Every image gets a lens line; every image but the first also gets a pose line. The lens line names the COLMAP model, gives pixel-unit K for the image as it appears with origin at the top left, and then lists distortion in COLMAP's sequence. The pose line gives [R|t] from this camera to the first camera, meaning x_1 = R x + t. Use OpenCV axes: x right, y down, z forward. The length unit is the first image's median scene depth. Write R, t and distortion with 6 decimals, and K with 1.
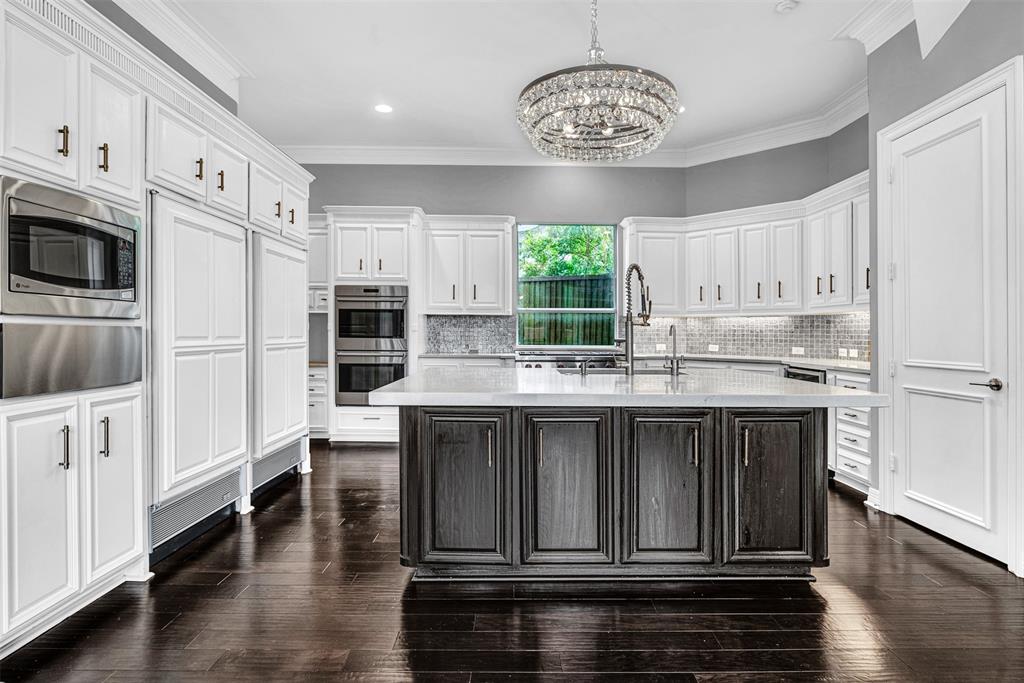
lens RADIAL K [[537.5, 0, 517.9], [0, 537.5, 334.1], [0, 0, 1]] dist [-0.003143, 0.000278]
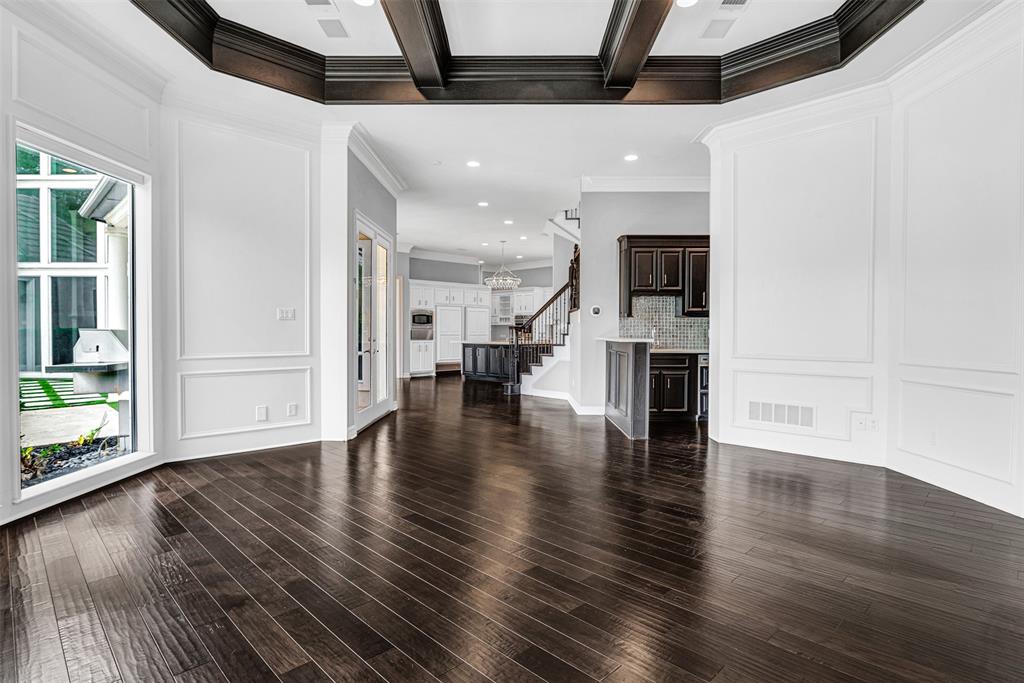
lens RADIAL K [[537.5, 0, 512.3], [0, 537.5, 341.8], [0, 0, 1]] dist [-0.003143, 0.000278]
pose [[0.691432, 0.015376, -0.722278, 0.860523], [-0.014836, 0.999865, 0.007083, 0.011879], [0.722289, 0.005819, 0.691566, -0.502691]]
